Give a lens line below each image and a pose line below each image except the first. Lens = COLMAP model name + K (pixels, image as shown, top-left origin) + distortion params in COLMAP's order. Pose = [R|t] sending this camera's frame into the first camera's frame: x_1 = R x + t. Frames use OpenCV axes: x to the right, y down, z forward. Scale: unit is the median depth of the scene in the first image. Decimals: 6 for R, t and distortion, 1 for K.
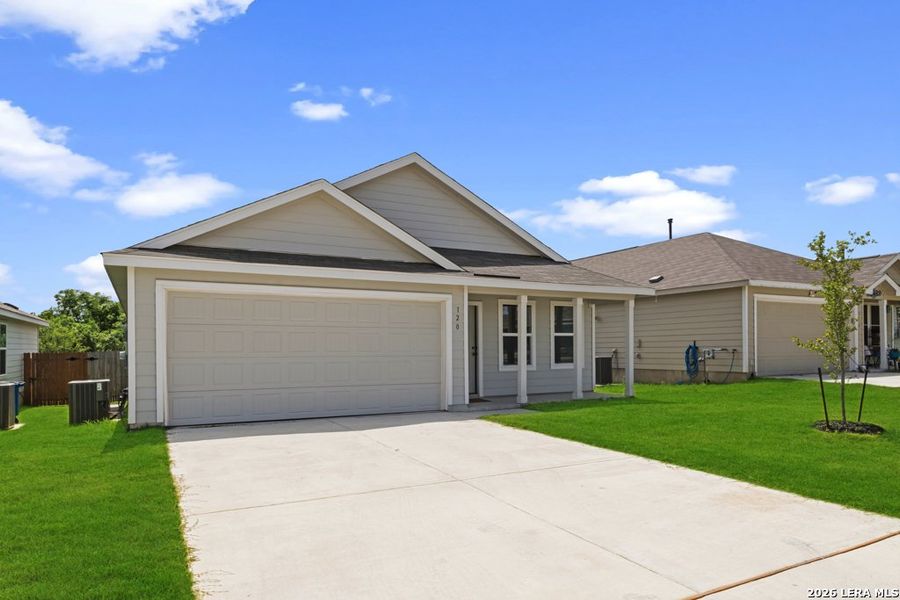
lens RADIAL K [[567.4, 0, 449.2], [0, 567.4, 347.2], [0, 0, 1]] dist [0.001678, 0.000604]
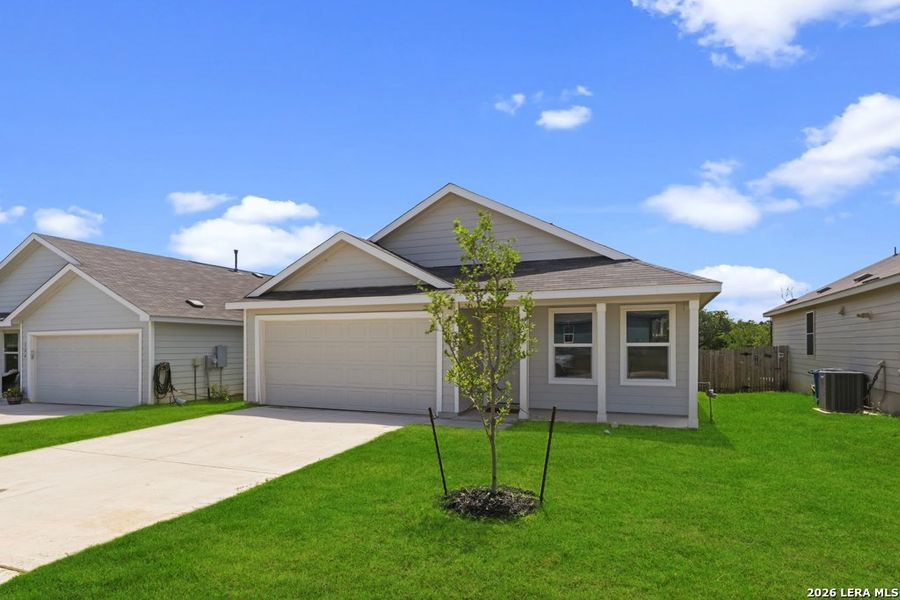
lens RADIAL K [[502.7, 0, 451.2], [0, 502.7, 347.3], [0, 0, 1]] dist [0.000500, 0.000141]
pose [[0.631826, 0.008029, -0.775068, 0.712765], [-0.002342, 0.999962, 0.008449, -0.028886], [0.775107, -0.003523, 0.631821, 0.376953]]
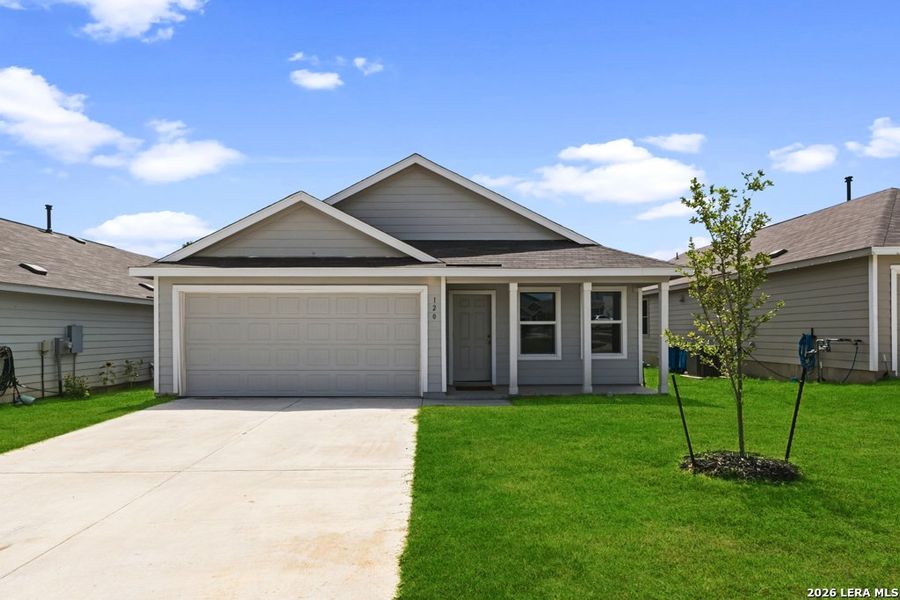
lens RADIAL K [[486.6, 0, 440.1], [0, 486.6, 333.4], [0, 0, 1]] dist [0.005648, 0.000175]
pose [[0.882978, 0.004023, -0.469397, 0.412934], [-0.001391, 0.999981, 0.005955, -0.010145], [0.469412, -0.004605, 0.882967, 0.210896]]
